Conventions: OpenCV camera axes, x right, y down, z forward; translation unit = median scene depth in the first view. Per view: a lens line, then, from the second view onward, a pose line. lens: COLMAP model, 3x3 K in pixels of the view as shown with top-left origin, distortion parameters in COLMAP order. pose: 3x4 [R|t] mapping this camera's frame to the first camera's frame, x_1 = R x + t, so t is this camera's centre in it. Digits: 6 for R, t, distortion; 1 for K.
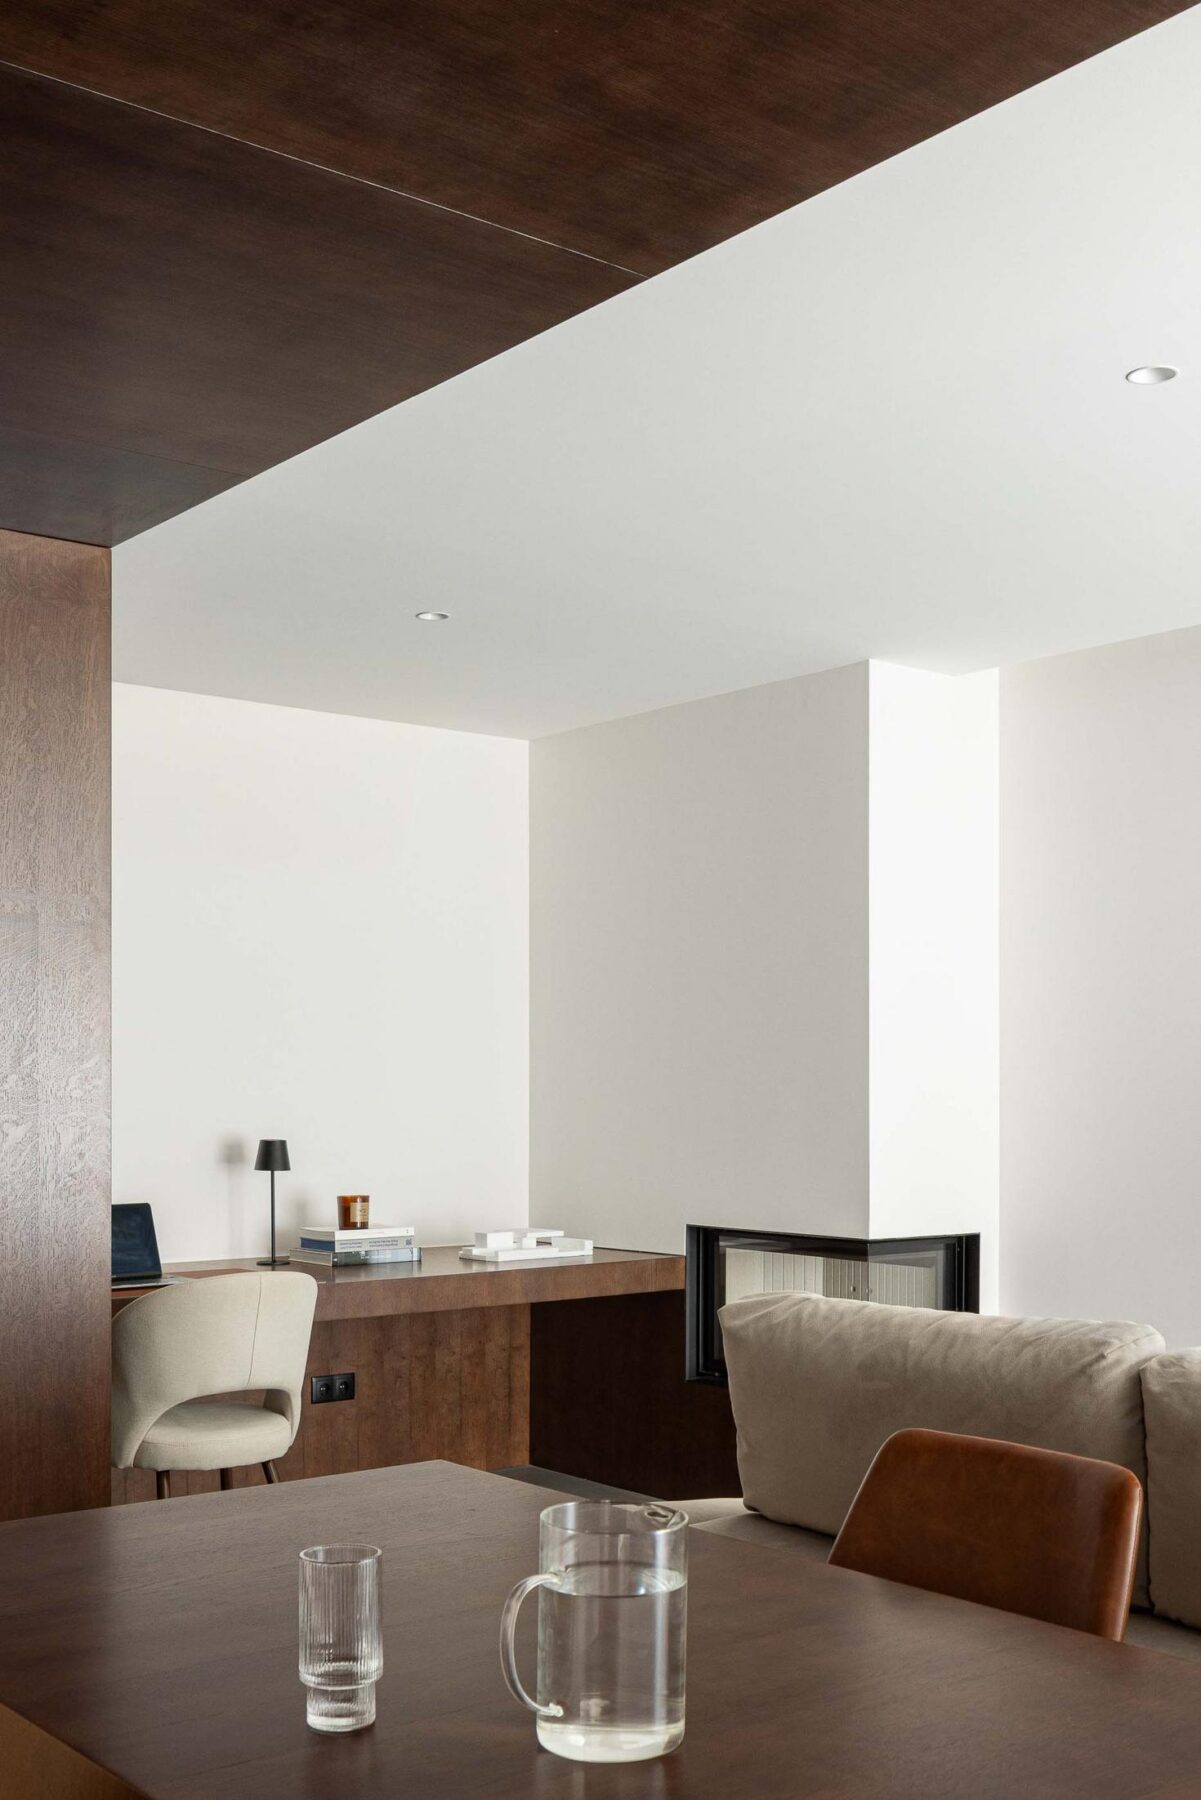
lens RADIAL K [[1977.8, 0, 590.5], [0, 1977.8, 1087.3], [0, 0, 1]] dist [-0.002625, 0.000000]
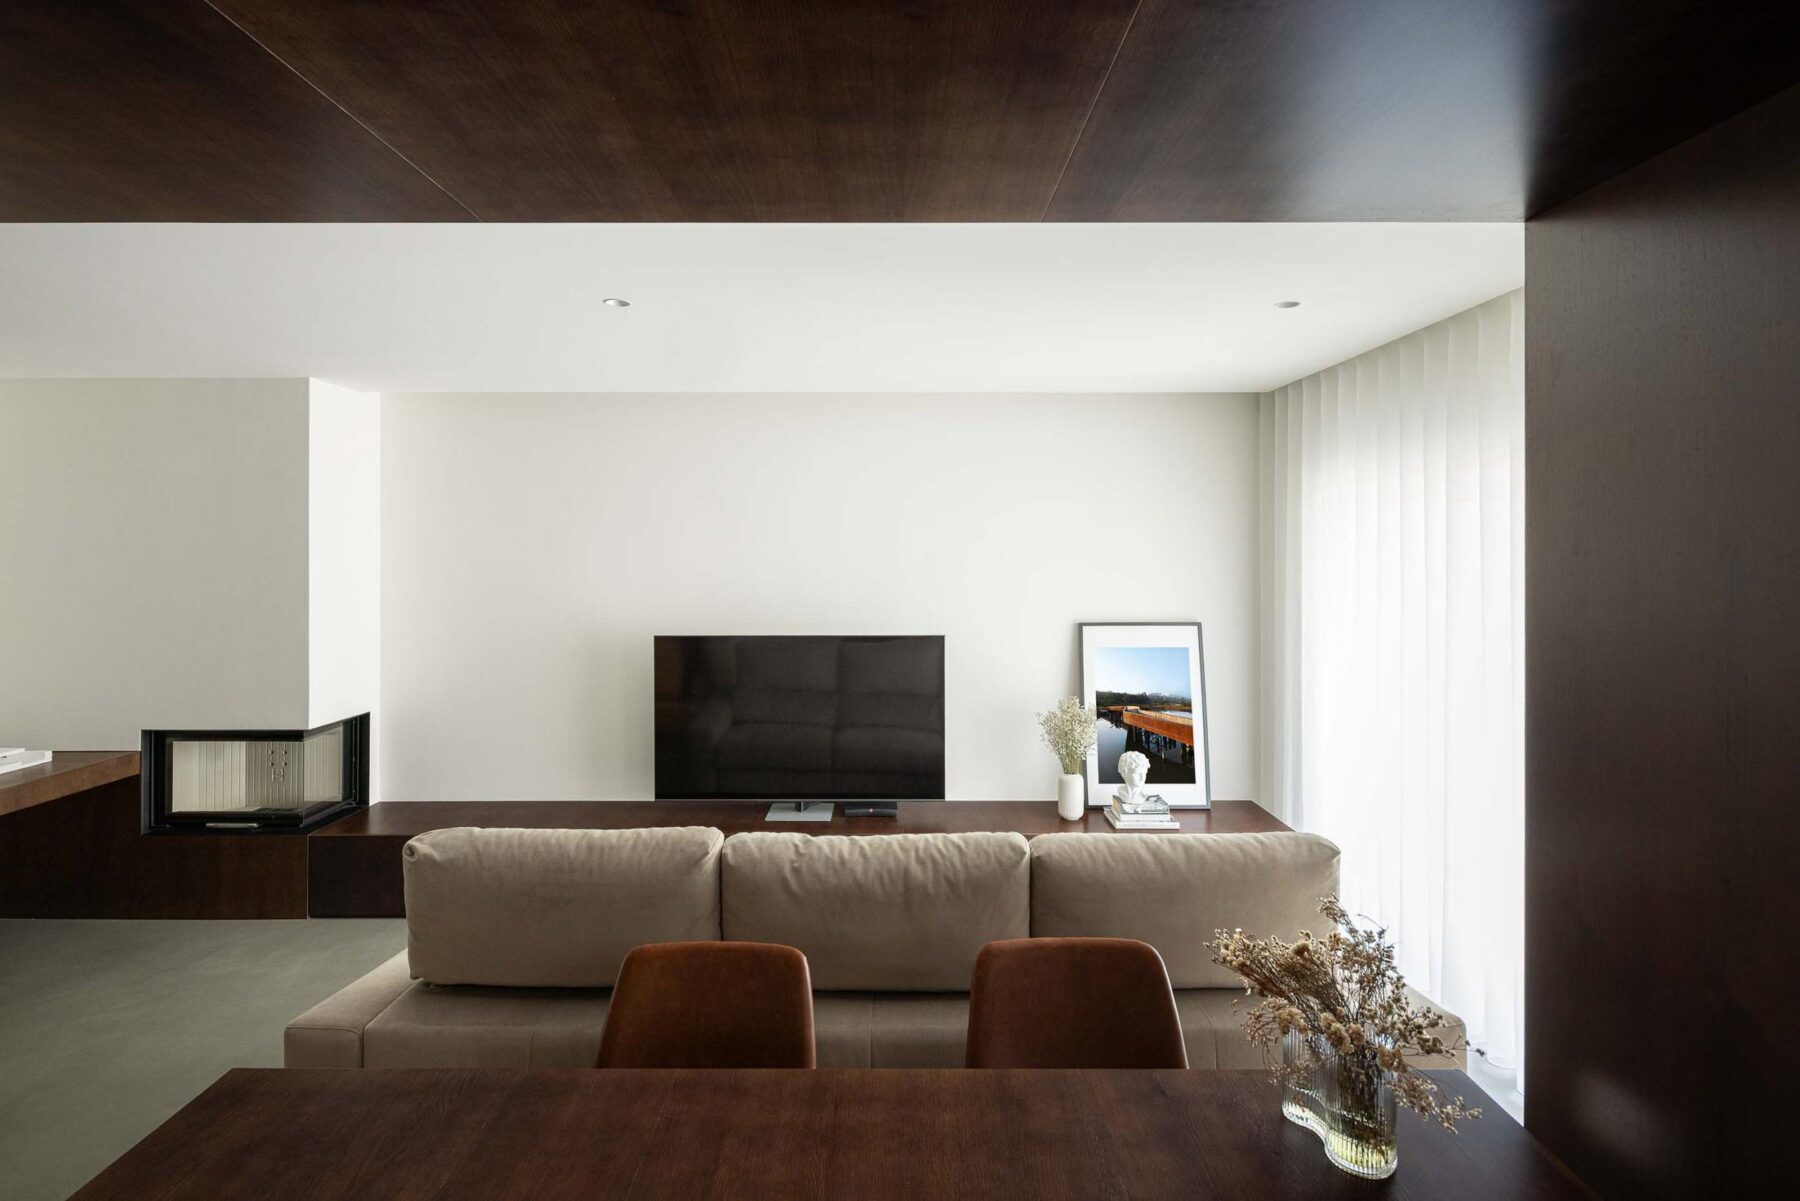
lens RADIAL K [[893.6, 0, 896.5], [0, 893.6, 555.8], [0, 0, 1]] dist [0.004310, -0.001153]
pose [[0.625504, 0.000944, 0.780220, -0.127054], [-0.006055, 0.999975, 0.003644, -0.070198], [-0.780197, -0.007004, 0.625494, 0.145696]]
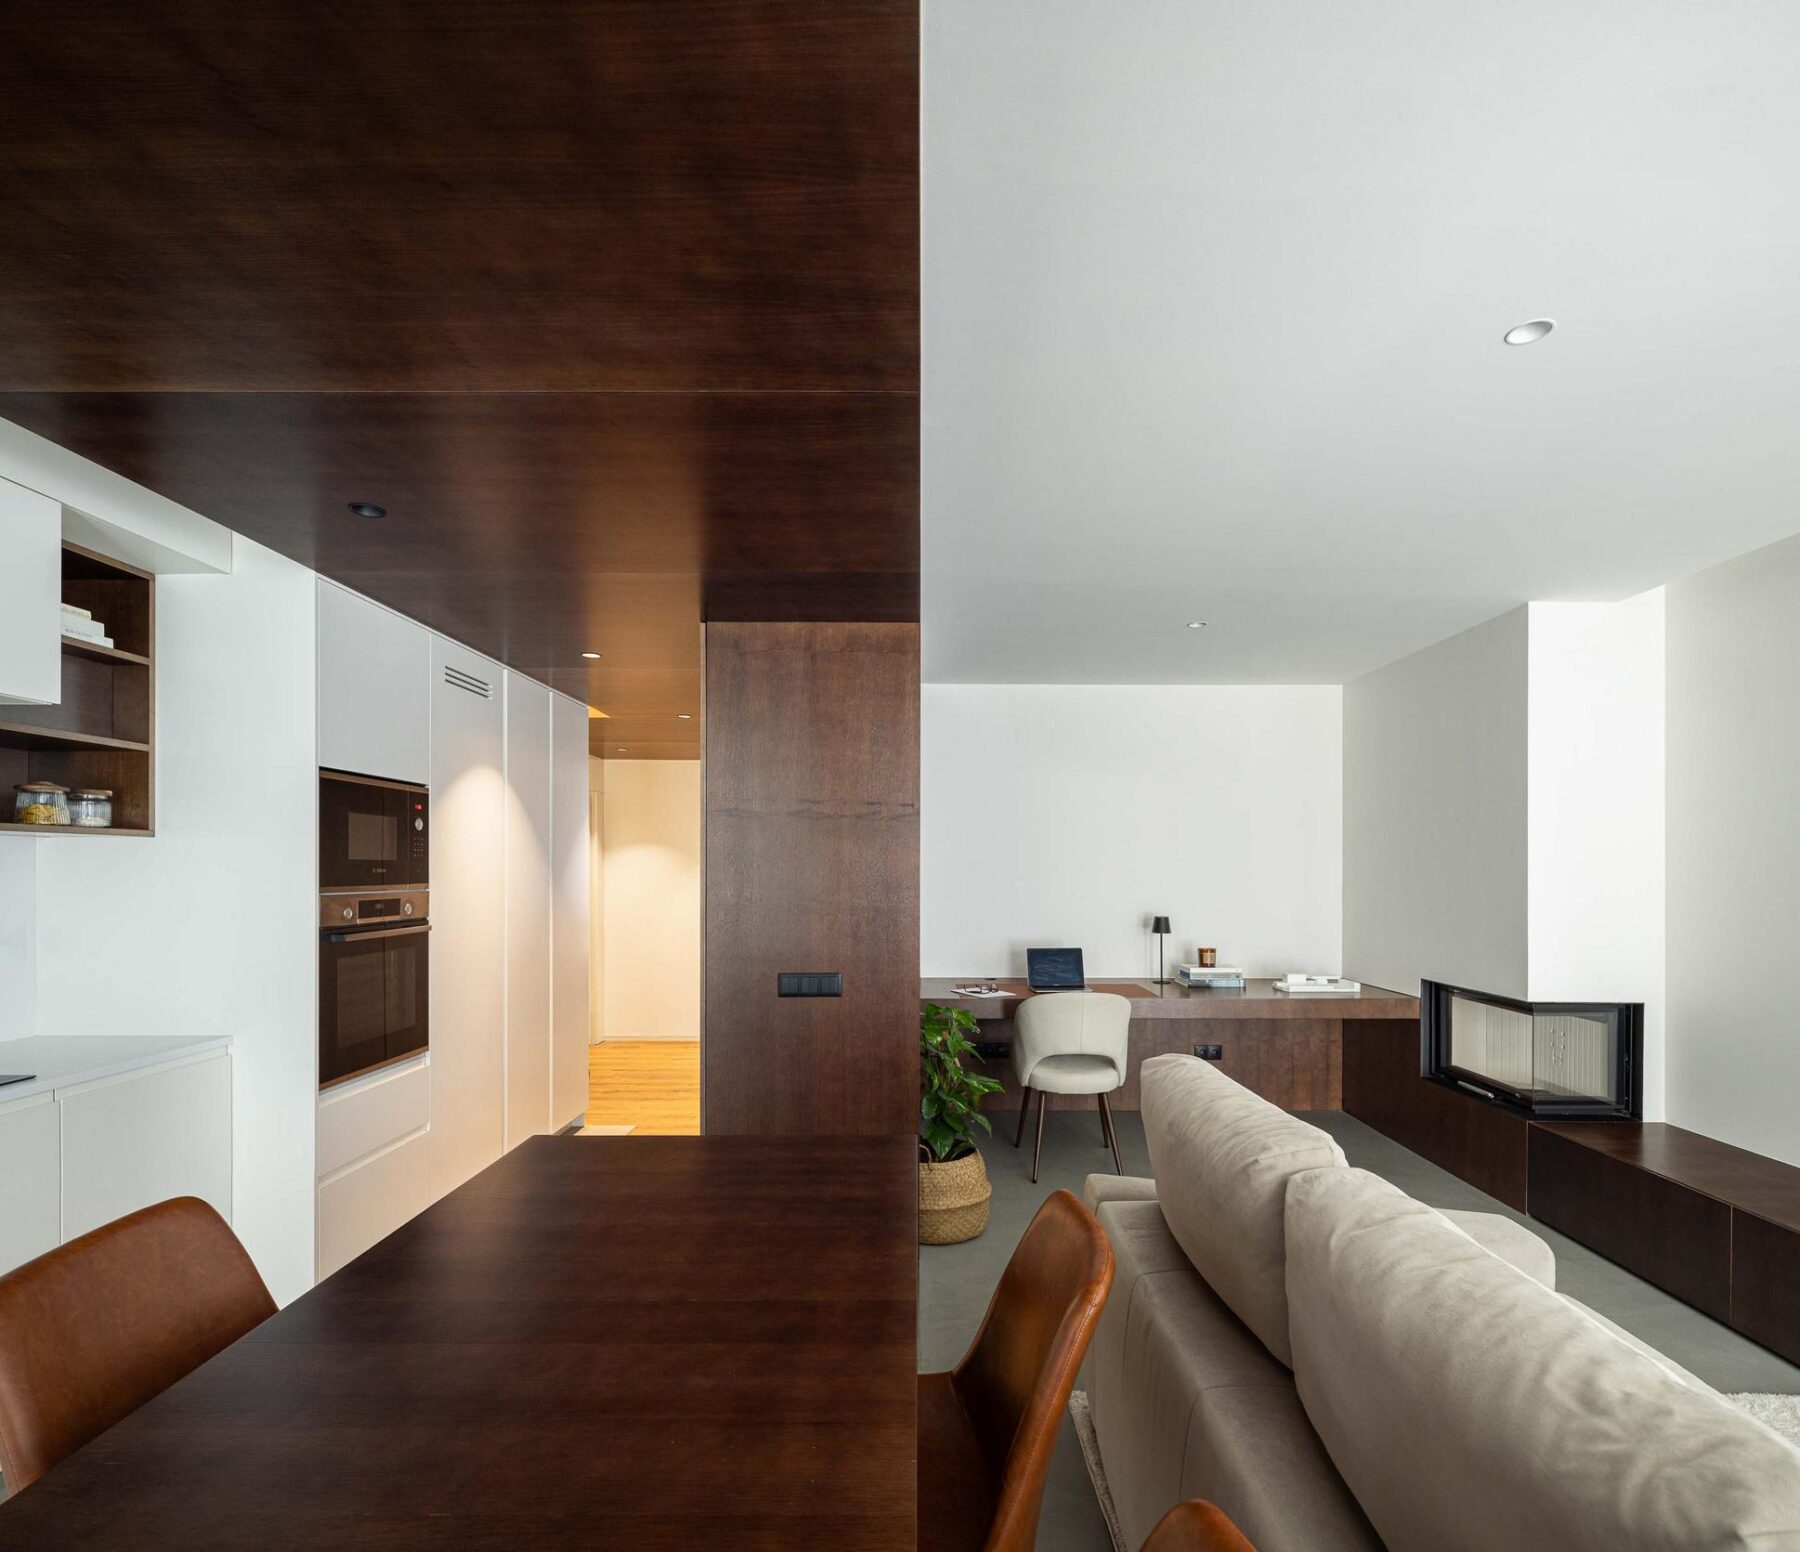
lens RADIAL K [[893.9, 0, 926.1], [0, 893.9, 863.3], [0, 0, 1]] dist [0.006263, -0.001675]
pose [[0.778589, -0.002373, -0.627529, 0.199142], [-0.001974, 0.999979, -0.006232, -0.018406], [0.627531, 0.006091, 0.778568, 0.201334]]
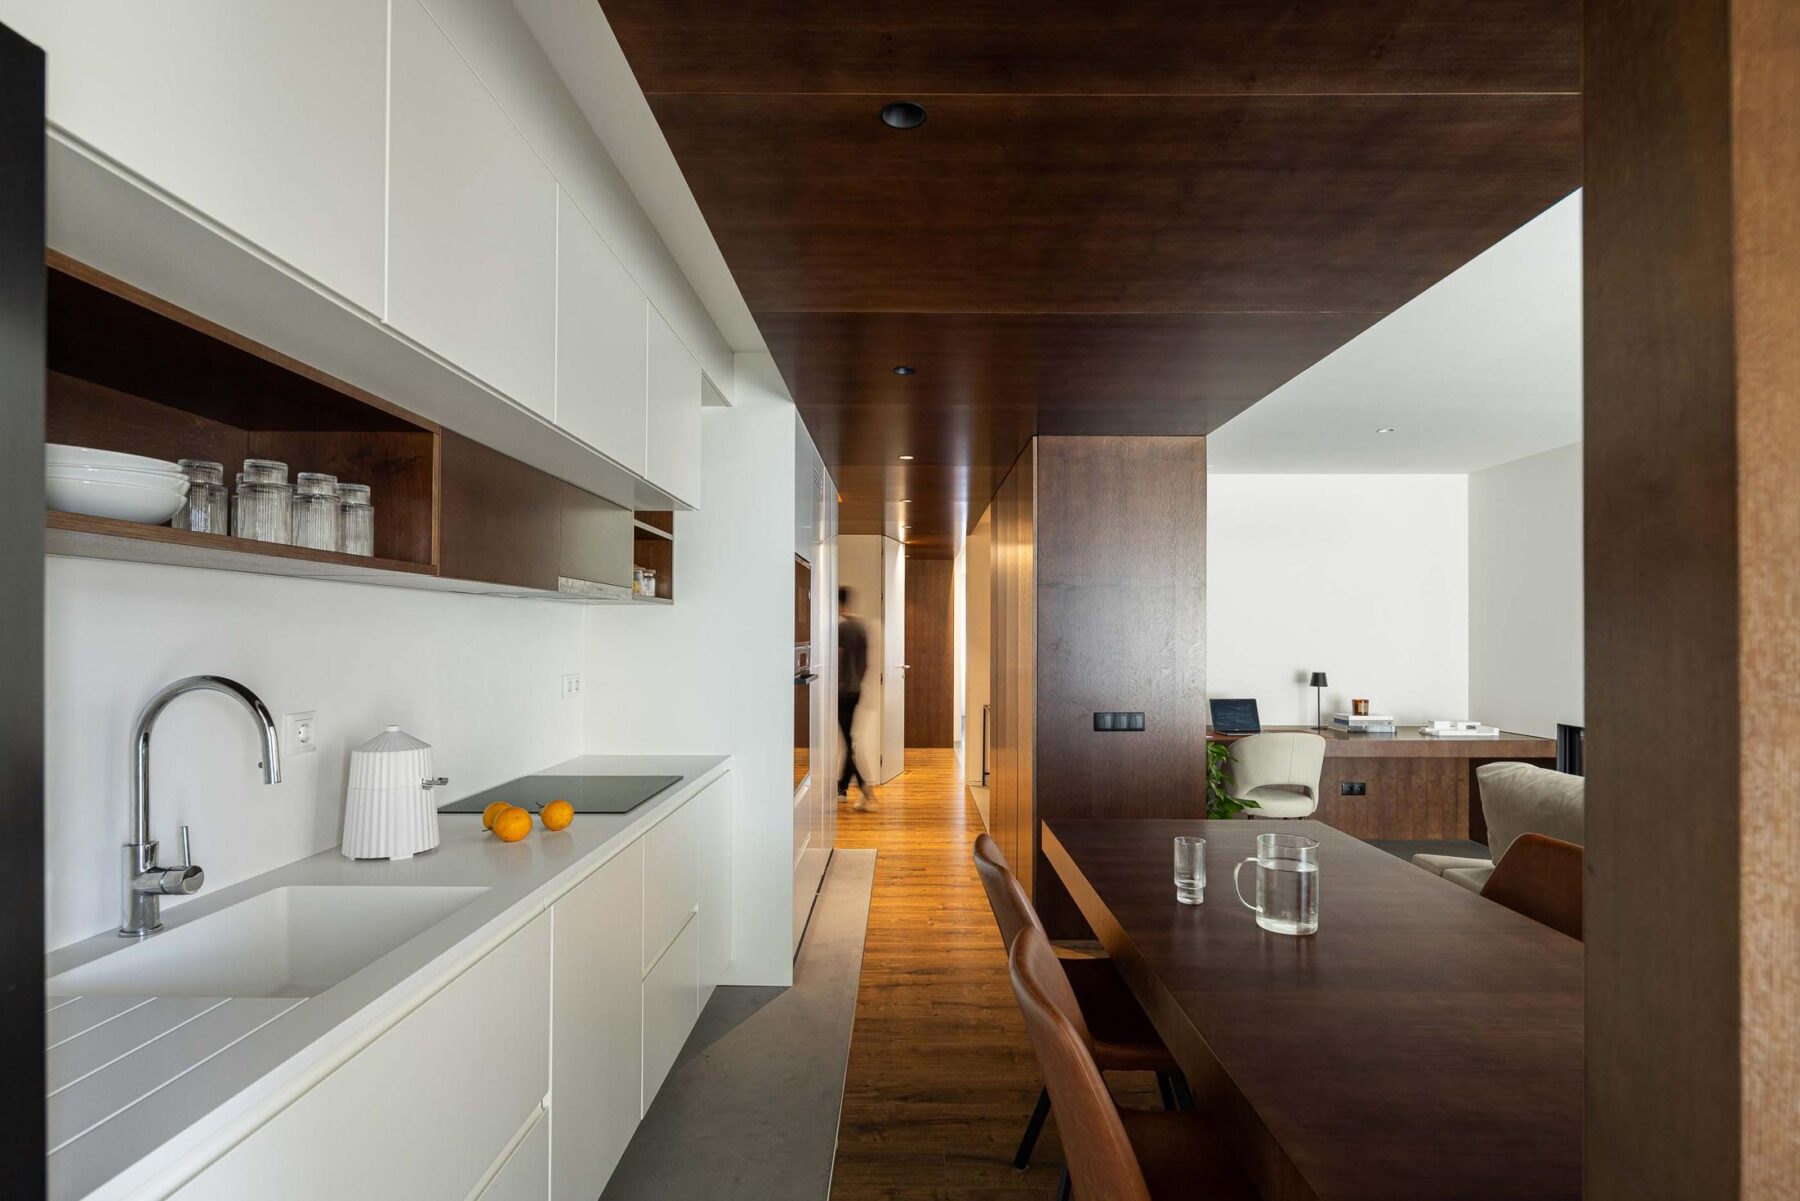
lens RADIAL K [[893.6, 0, 899.3], [0, 893.6, 620.0], [0, 0, 1]] dist [0.004310, -0.001153]
pose [[0.780229, -0.006121, -0.625463, 0.098534], [-0.004015, 0.999883, -0.014793, -0.015315], [0.625481, 0.014053, 0.780113, -0.068710]]
